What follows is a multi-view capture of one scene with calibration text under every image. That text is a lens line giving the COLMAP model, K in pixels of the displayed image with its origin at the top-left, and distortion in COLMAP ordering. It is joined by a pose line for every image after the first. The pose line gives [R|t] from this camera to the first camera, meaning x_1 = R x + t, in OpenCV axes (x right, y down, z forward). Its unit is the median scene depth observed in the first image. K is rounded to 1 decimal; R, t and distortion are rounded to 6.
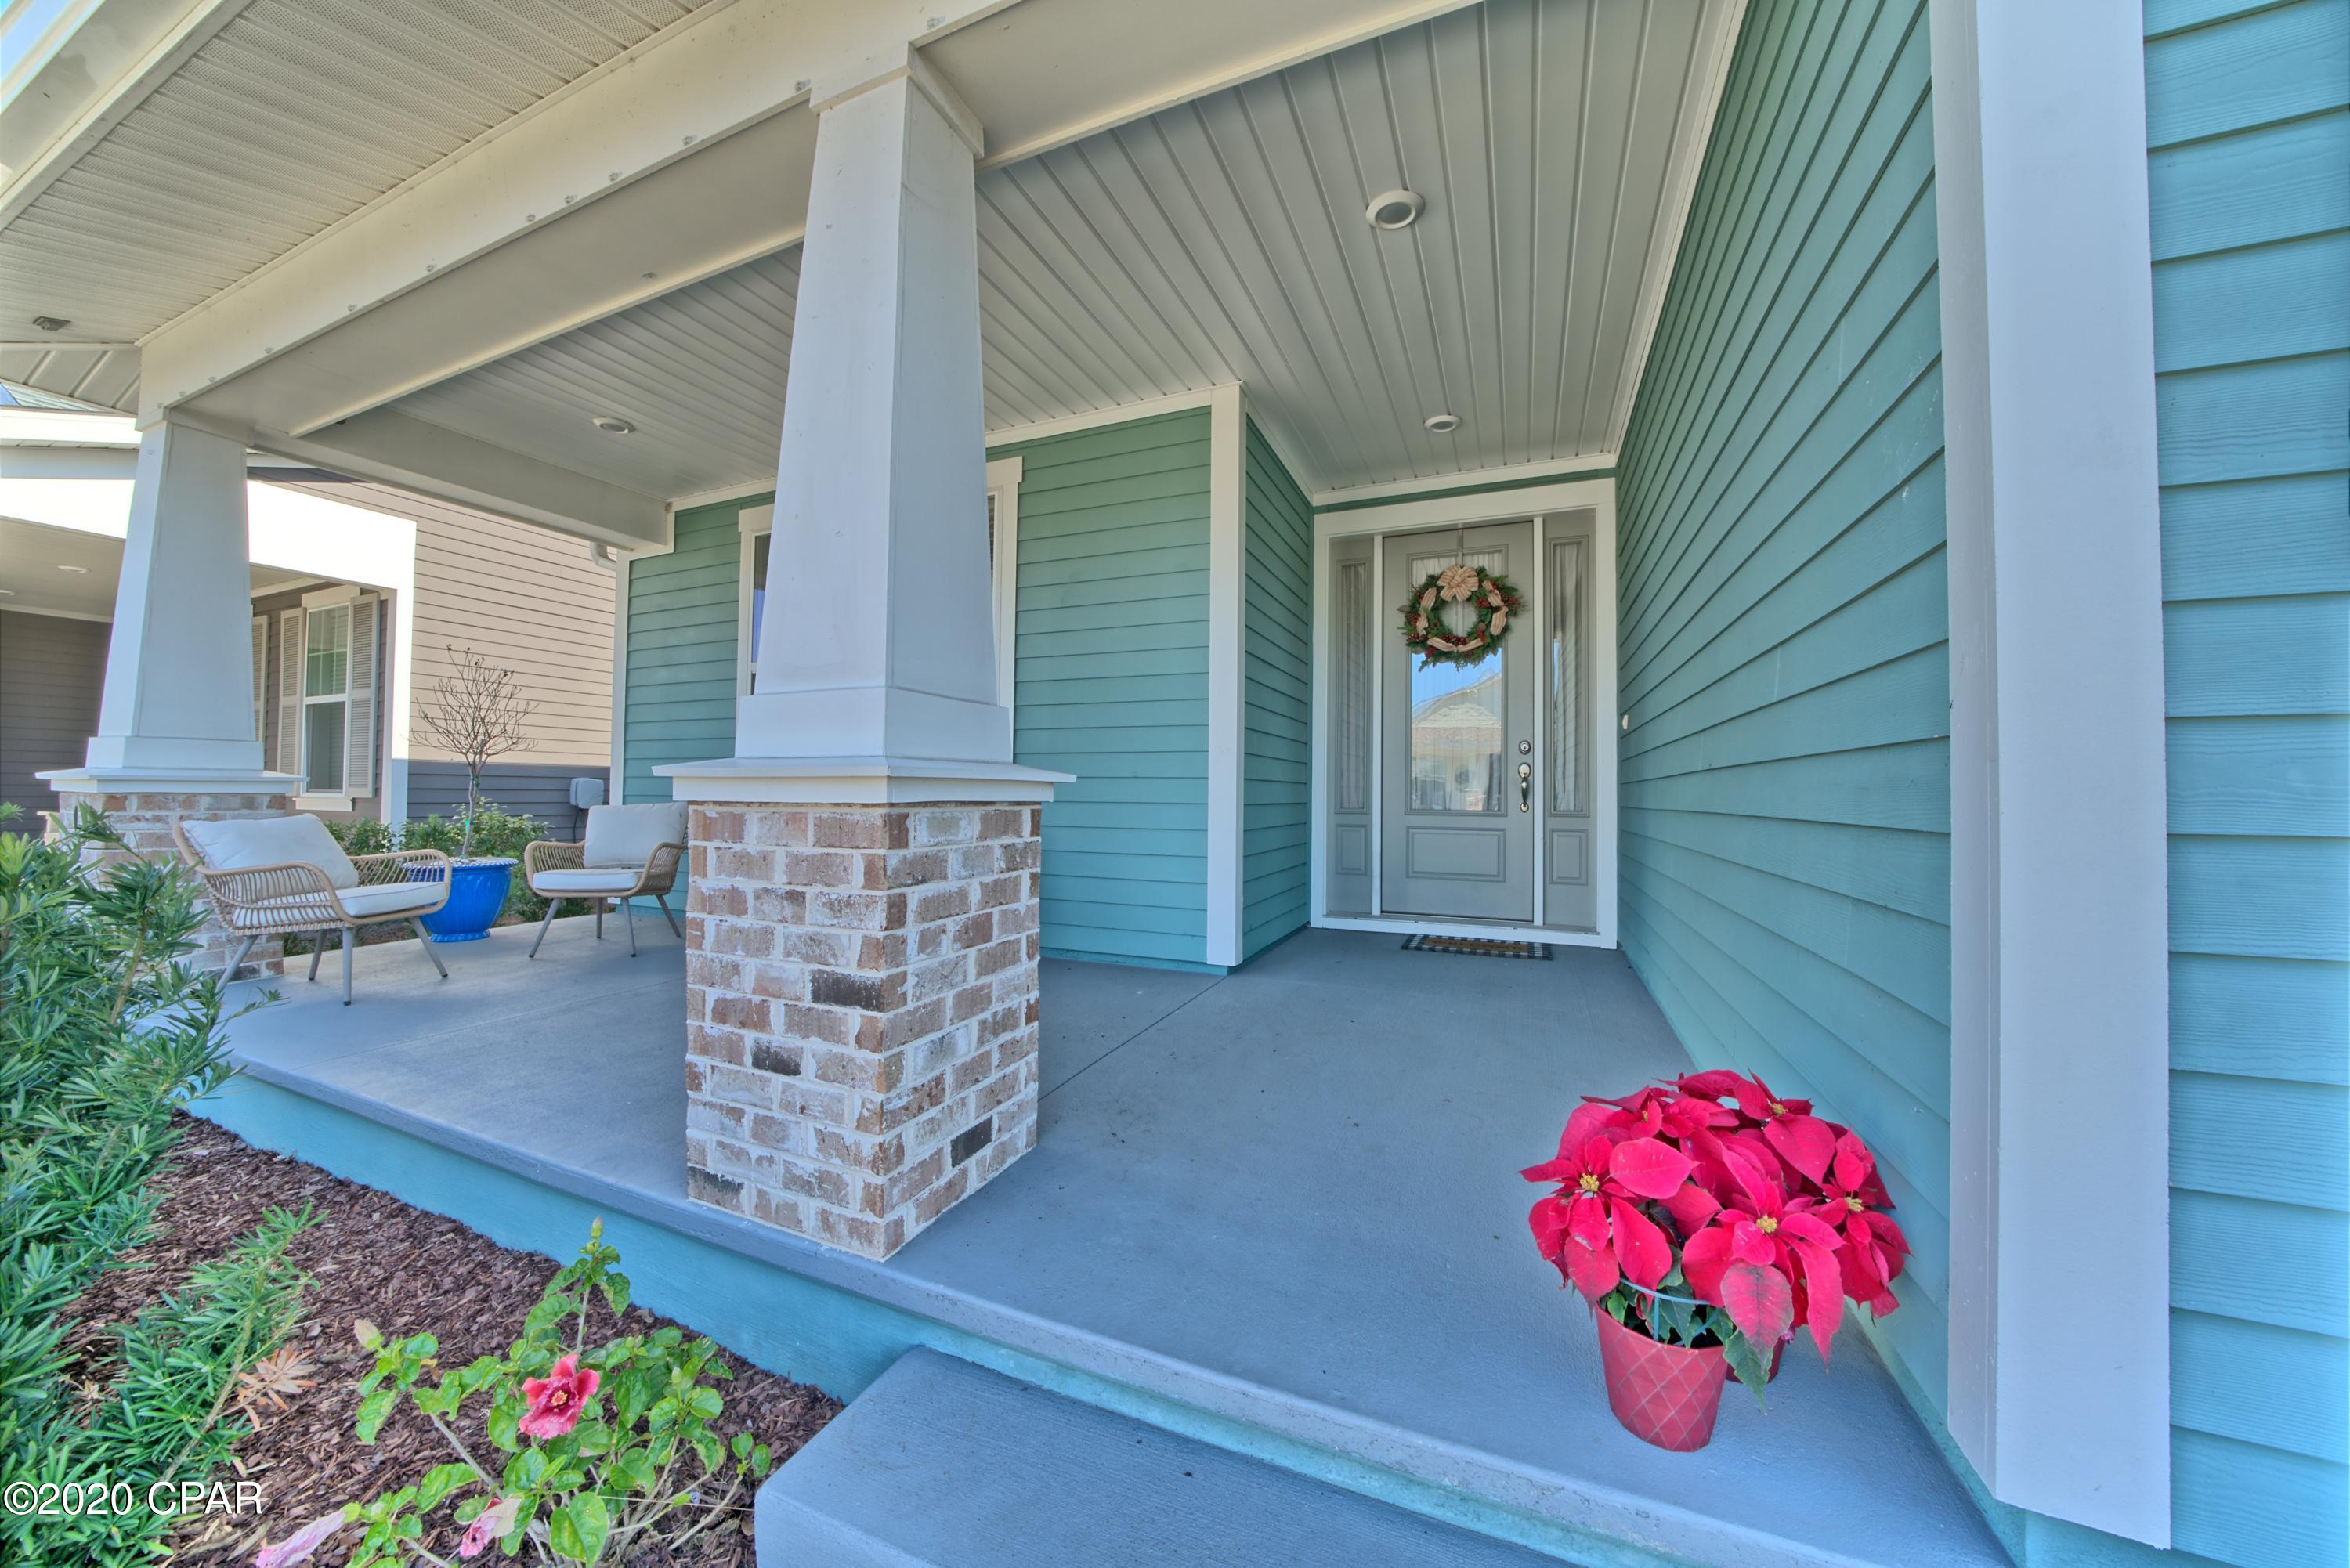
lens RADIAL K [[813.4, 0, 1170.0], [0, 813.4, 786.6], [0, 0, 1]] dist [-0.021092, 0.001034]
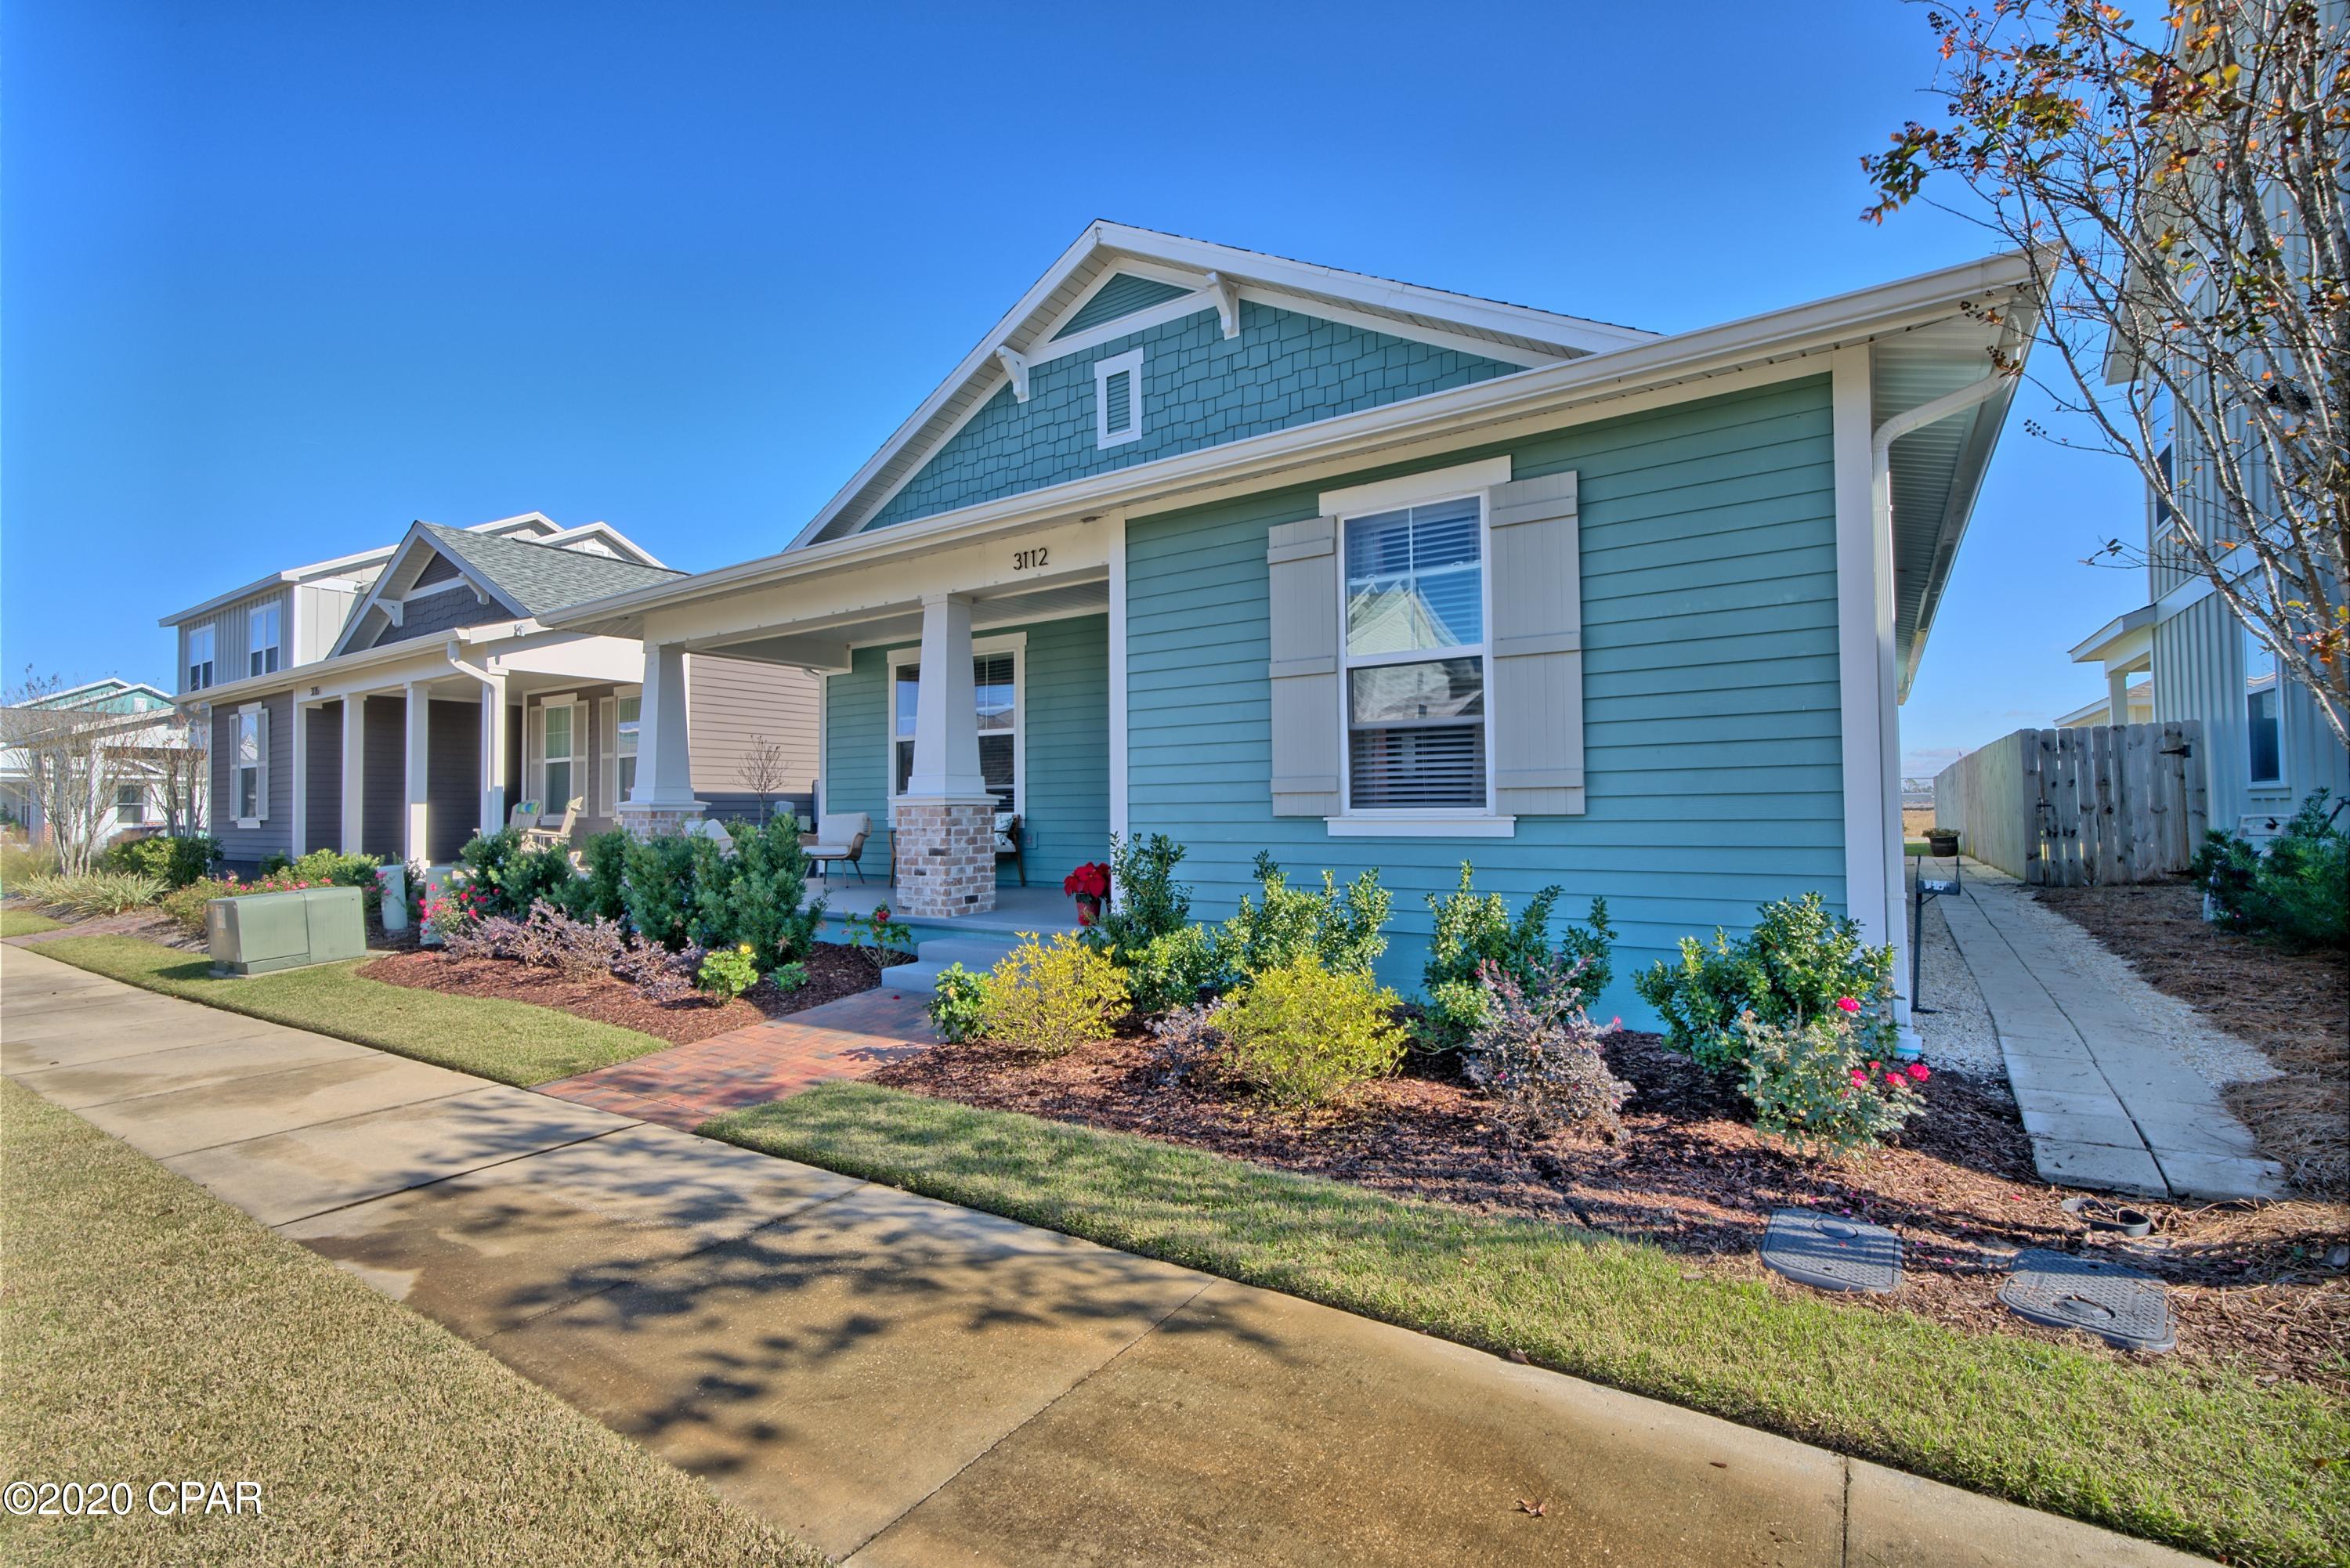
lens RADIAL K [[1033.8, 0, 1180.6], [0, 1033.8, 787.5], [0, 0, 1]] dist [0.011053, -0.000286]
pose [[0.983967, -0.023819, -0.176753, 0.599945], [0.021937, 0.999680, -0.012595, 0.008435], [0.176996, 0.008516, 0.984175, -1.351194]]
